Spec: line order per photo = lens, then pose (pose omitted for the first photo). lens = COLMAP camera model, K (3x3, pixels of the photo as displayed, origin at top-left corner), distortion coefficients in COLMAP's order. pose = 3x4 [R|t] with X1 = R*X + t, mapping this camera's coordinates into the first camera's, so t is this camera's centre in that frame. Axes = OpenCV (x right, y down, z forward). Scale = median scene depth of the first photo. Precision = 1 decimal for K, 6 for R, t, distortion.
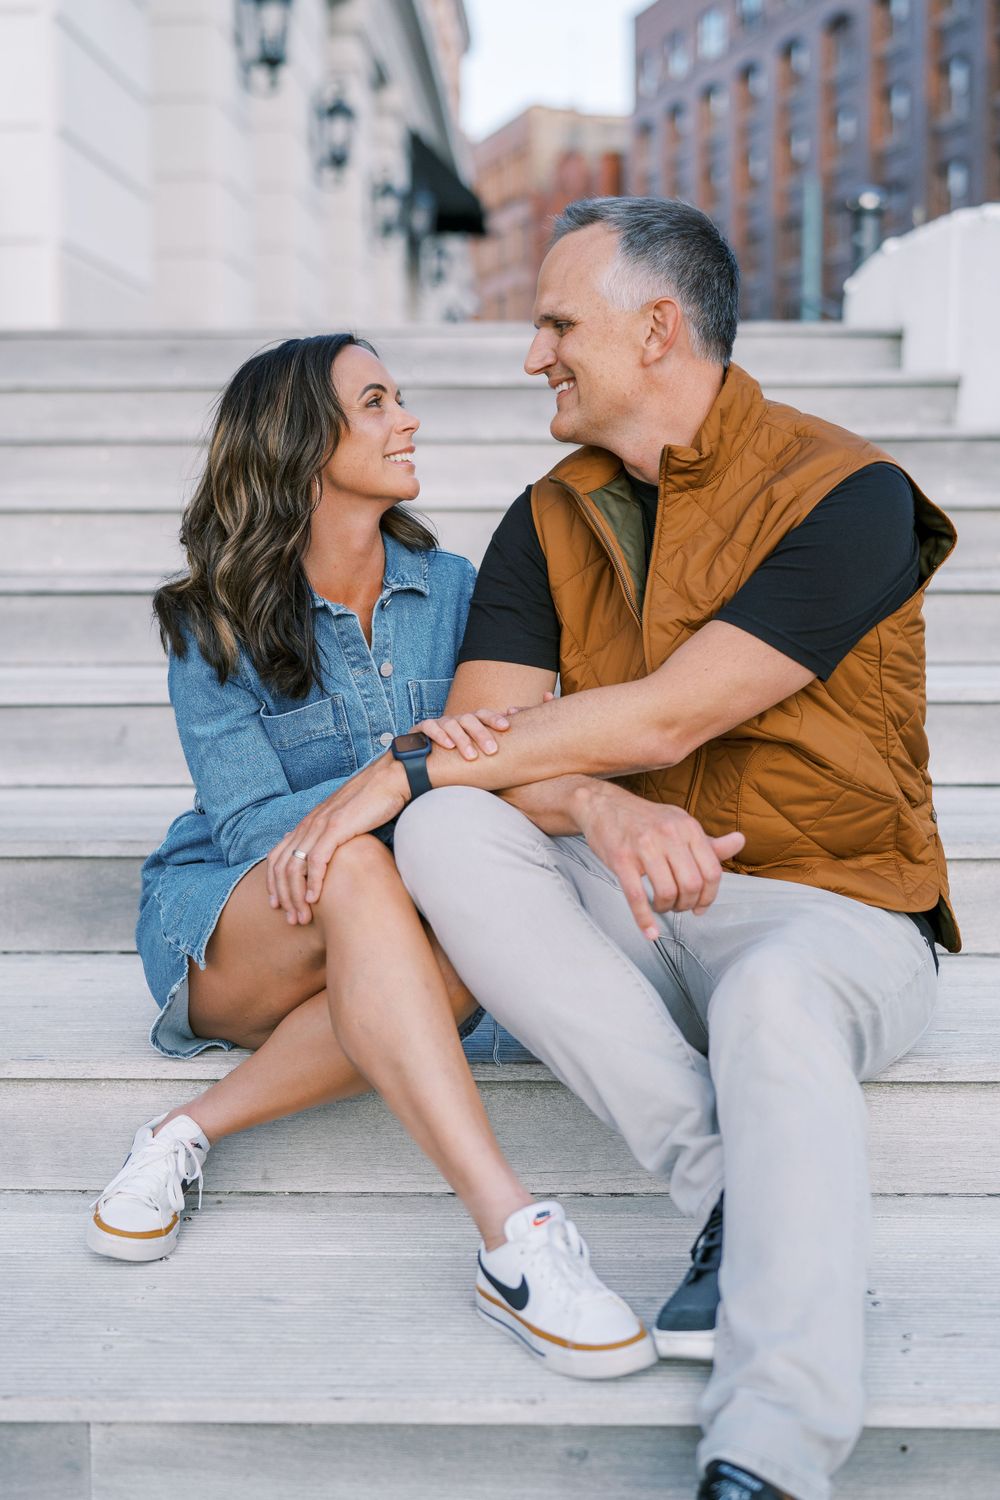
lens RADIAL K [[2533.3, 0, 468.0], [0, 2533.3, 749.4], [0, 0, 1]] dist [0.002769, 0.298318]
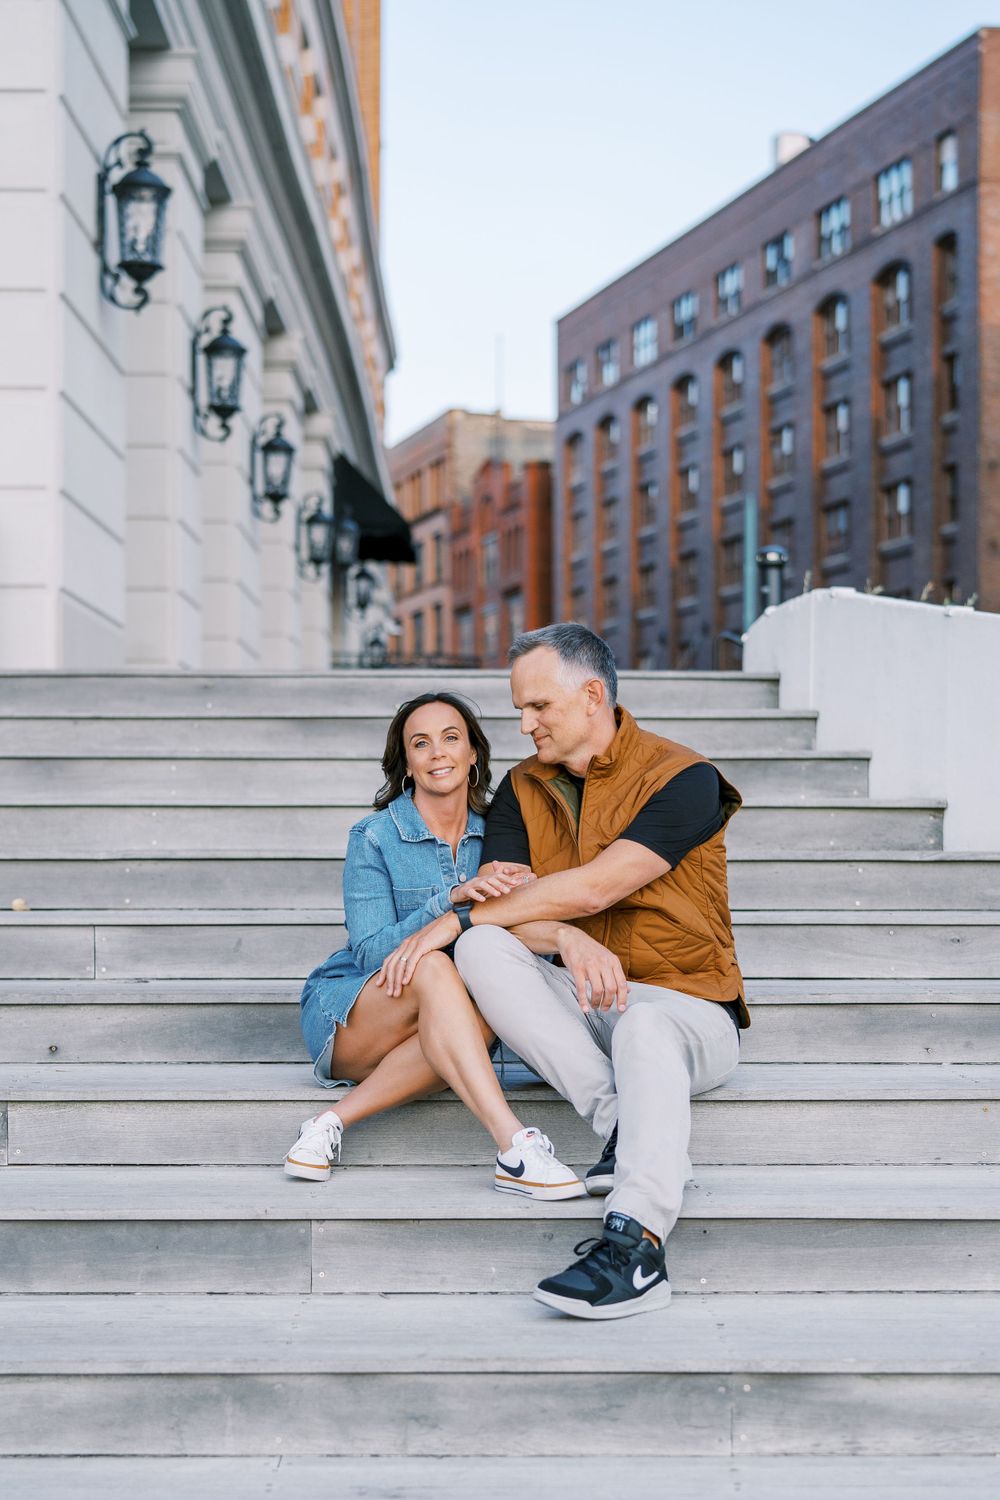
lens RADIAL K [[2826.7, 0, 432.0], [0, 2826.7, 865.2], [0, 0, 1]] dist [-0.014913, 0.174319]
pose [[0.999790, 0.006444, 0.019448, -0.076579], [-0.004712, 0.996125, -0.087820, 0.138777], [-0.019939, 0.087710, 0.995947, -1.023886]]
